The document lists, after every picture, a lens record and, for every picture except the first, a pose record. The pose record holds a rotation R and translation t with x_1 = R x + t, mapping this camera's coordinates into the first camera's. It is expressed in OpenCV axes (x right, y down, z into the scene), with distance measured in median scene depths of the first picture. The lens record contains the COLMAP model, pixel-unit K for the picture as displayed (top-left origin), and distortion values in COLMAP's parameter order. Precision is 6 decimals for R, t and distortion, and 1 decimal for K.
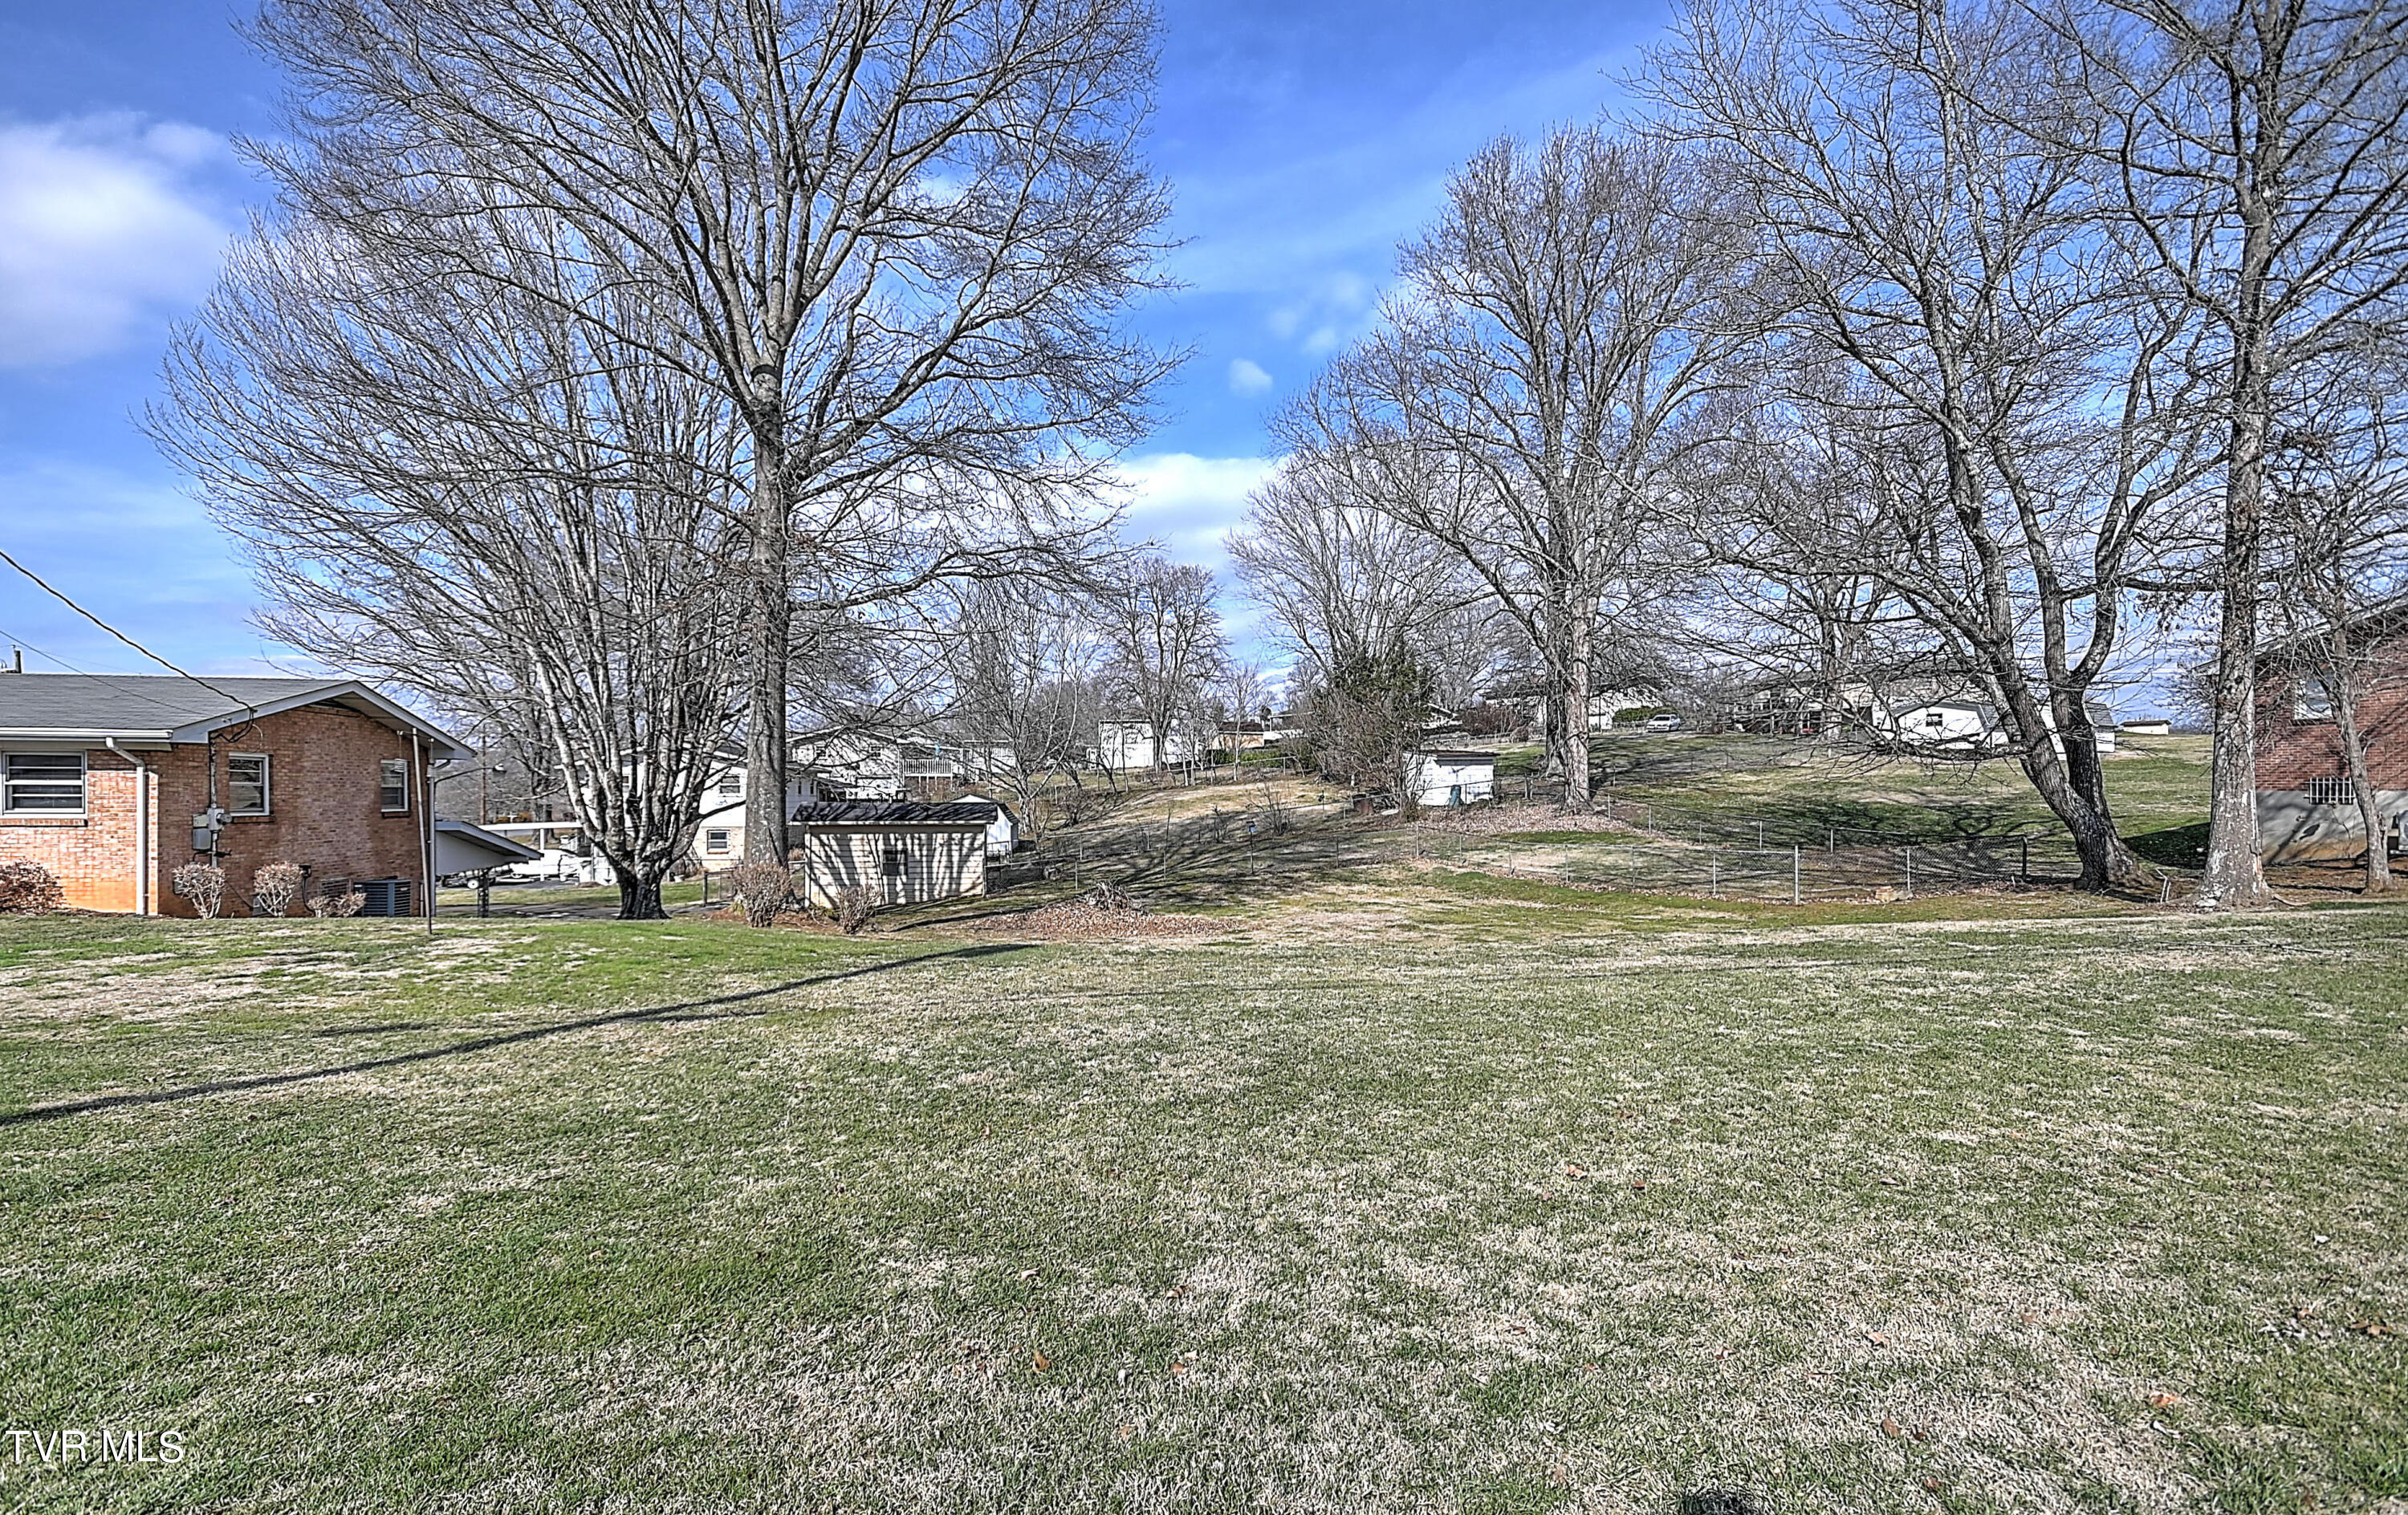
lens RADIAL K [[1111.0, 0, 1206.0], [0, 1111.0, 798.4], [0, 0, 1]] dist [0.002257, 0.000445]
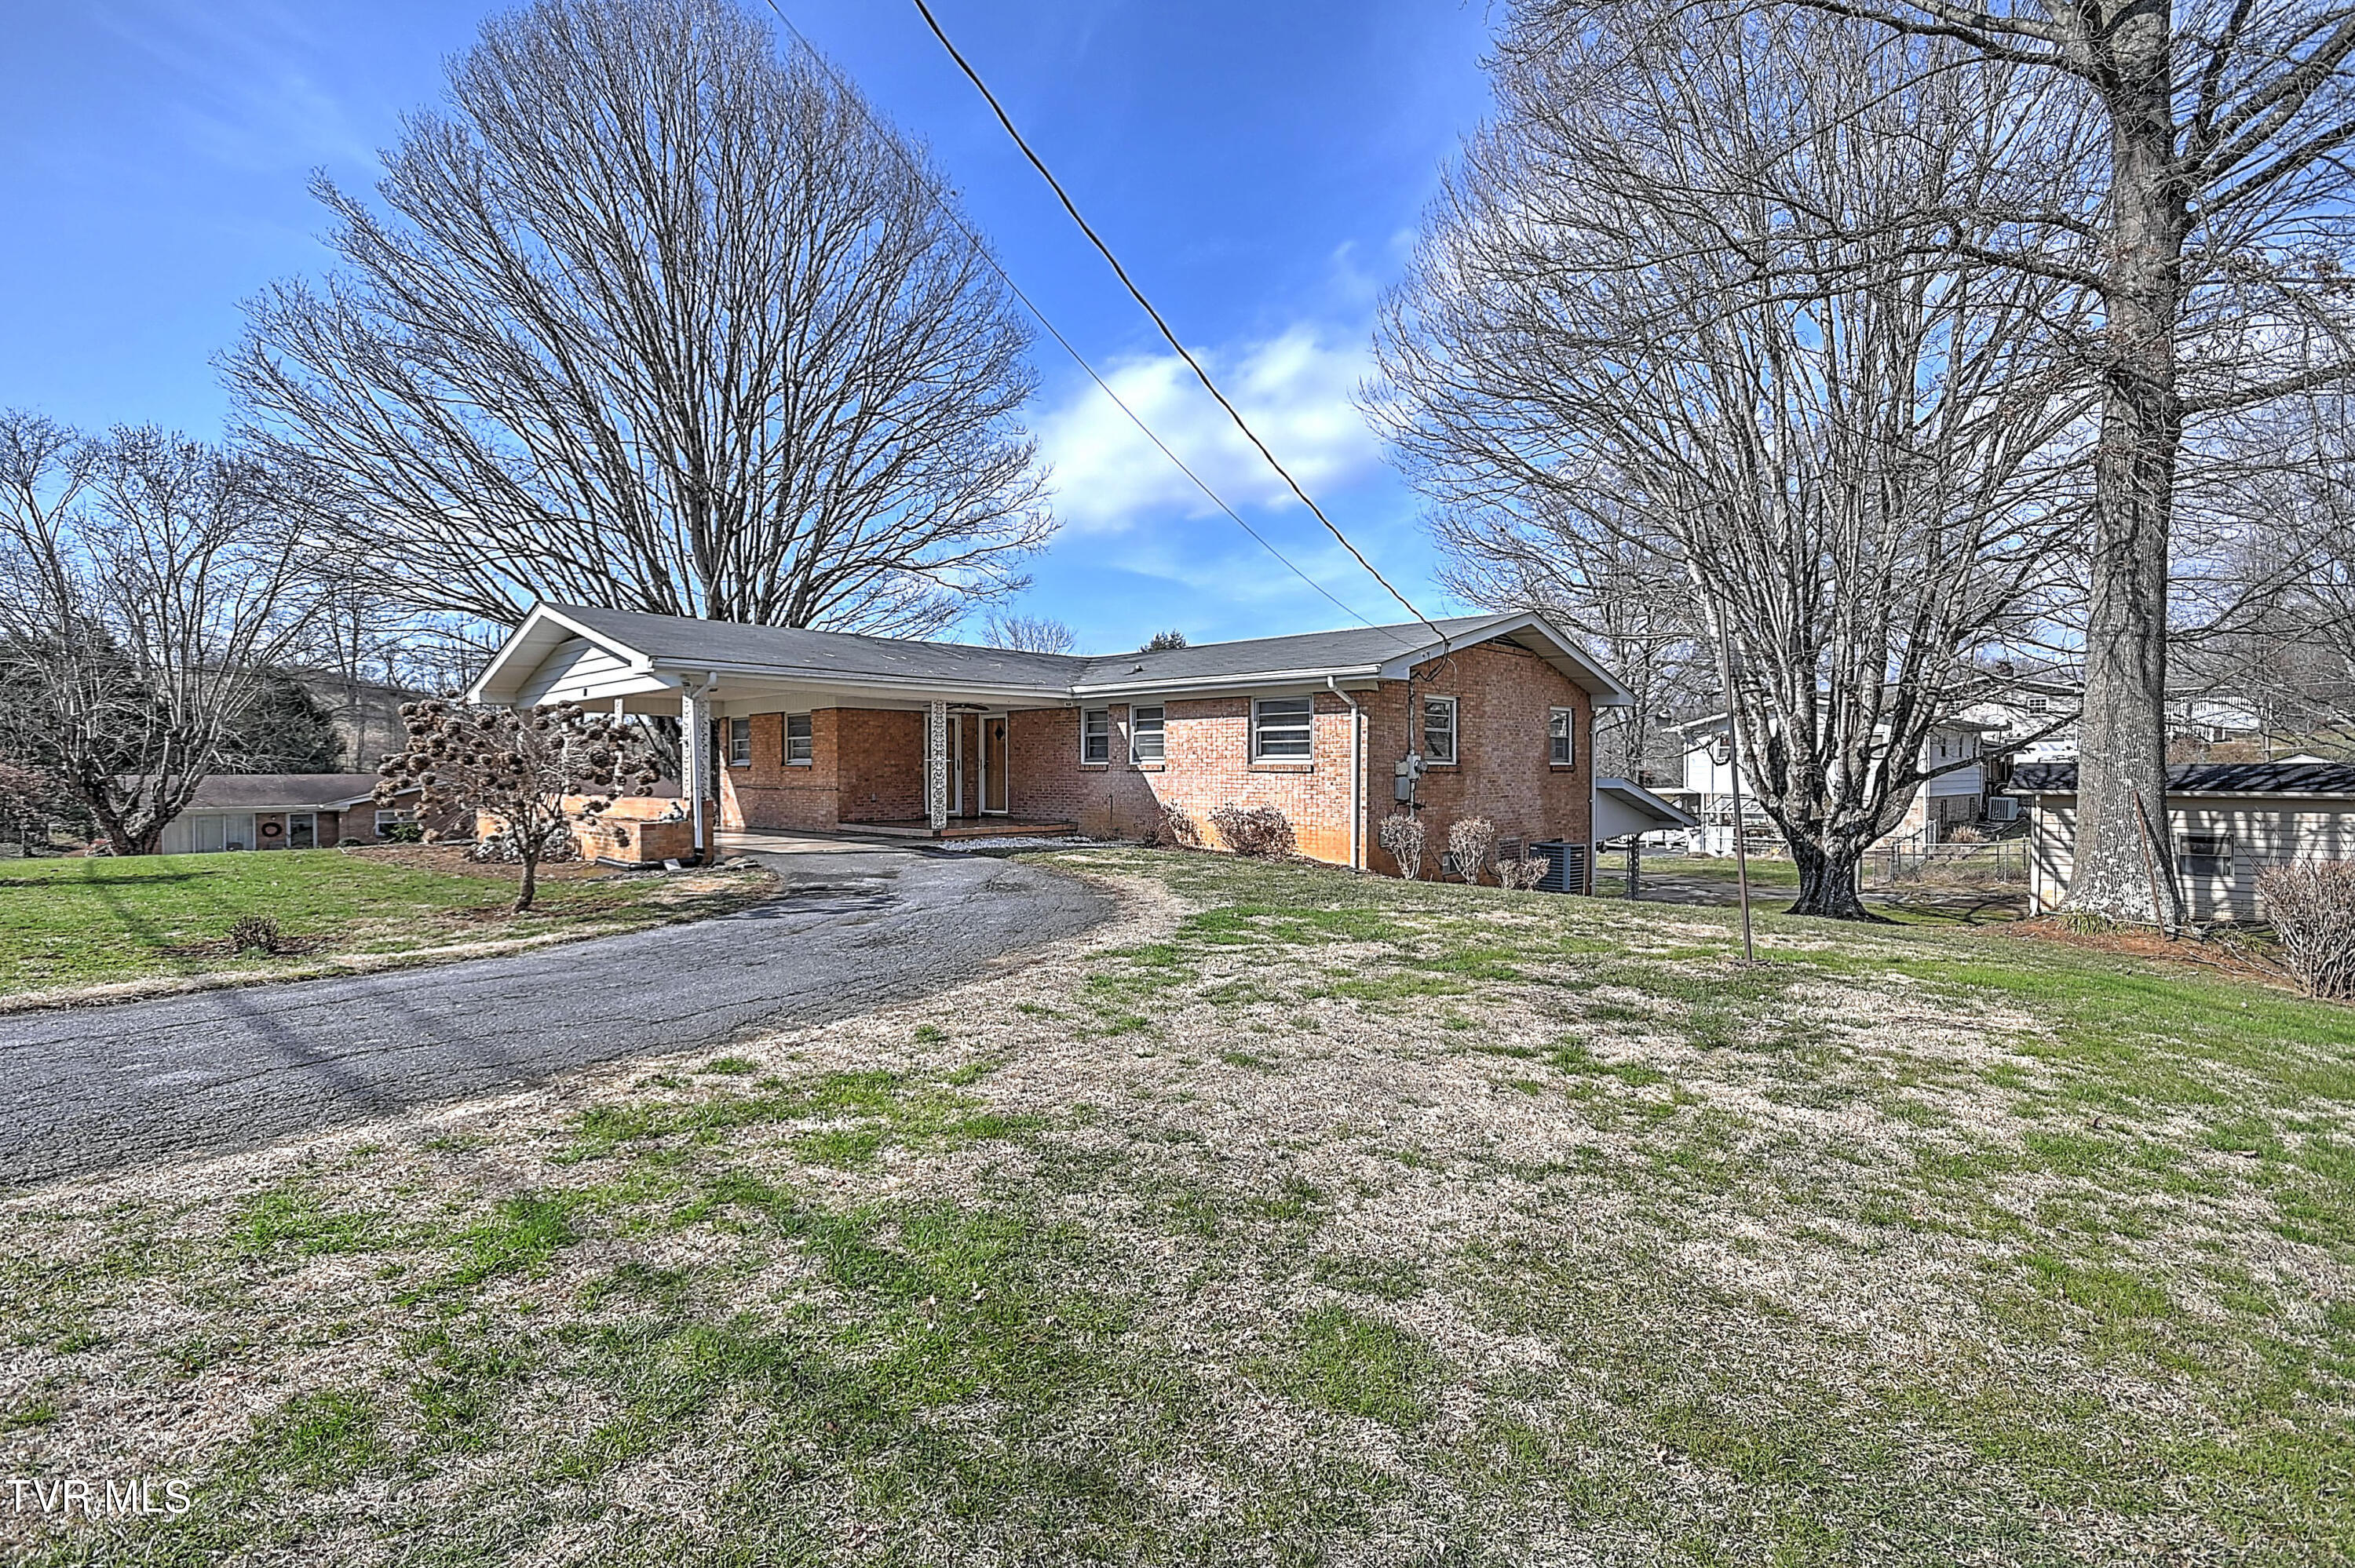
lens RADIAL K [[1034.8, 0, 1173.6], [0, 1034.8, 785.8], [0, 0, 1]] dist [0.004511, 0.000378]
pose [[0.603294, 0.014067, -0.797395, -0.293899], [-0.003749, 0.999883, 0.014803, 0.019375], [0.797510, -0.005941, 0.603277, 0.294558]]
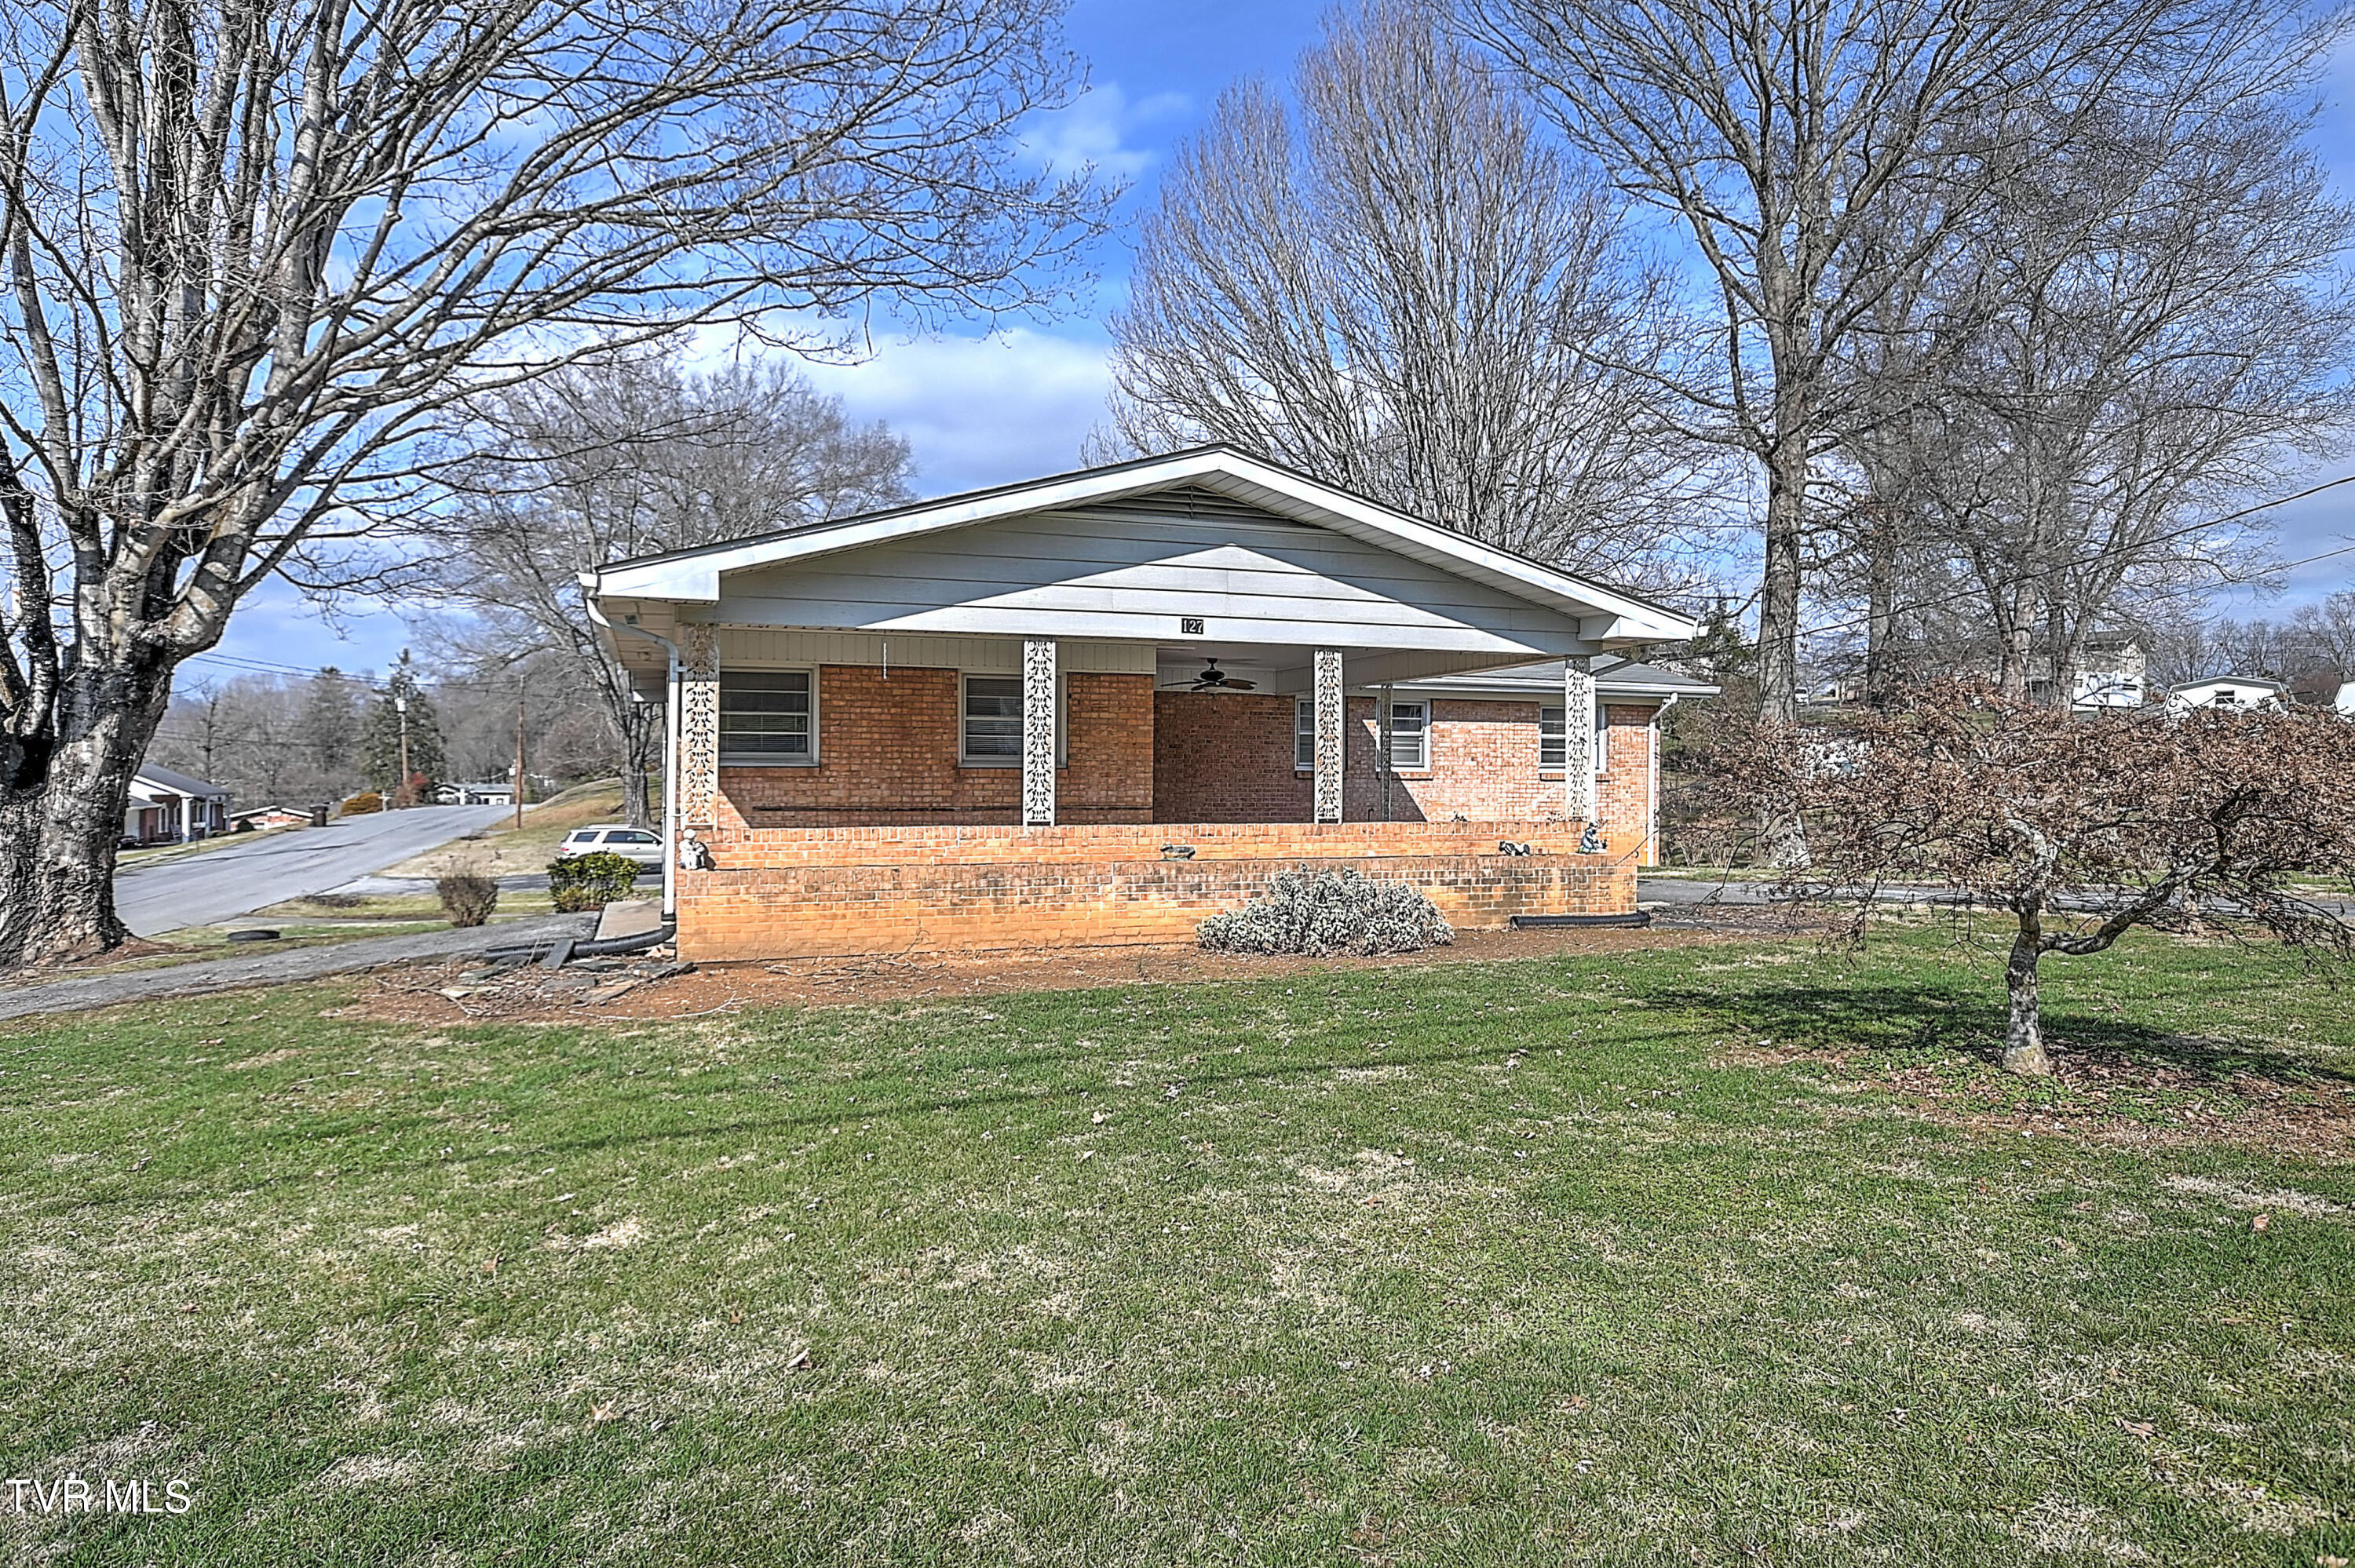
lens RADIAL K [[1409.7, 0, 1176.2], [0, 1409.7, 784.8], [0, 0, 1]] dist [0.003384, 0.000339]
pose [[0.981822, 0.003631, 0.189768, -1.324912], [-0.003683, 0.999993, -0.000079, 0.024429], [-0.189767, -0.000621, 0.981829, -0.139630]]
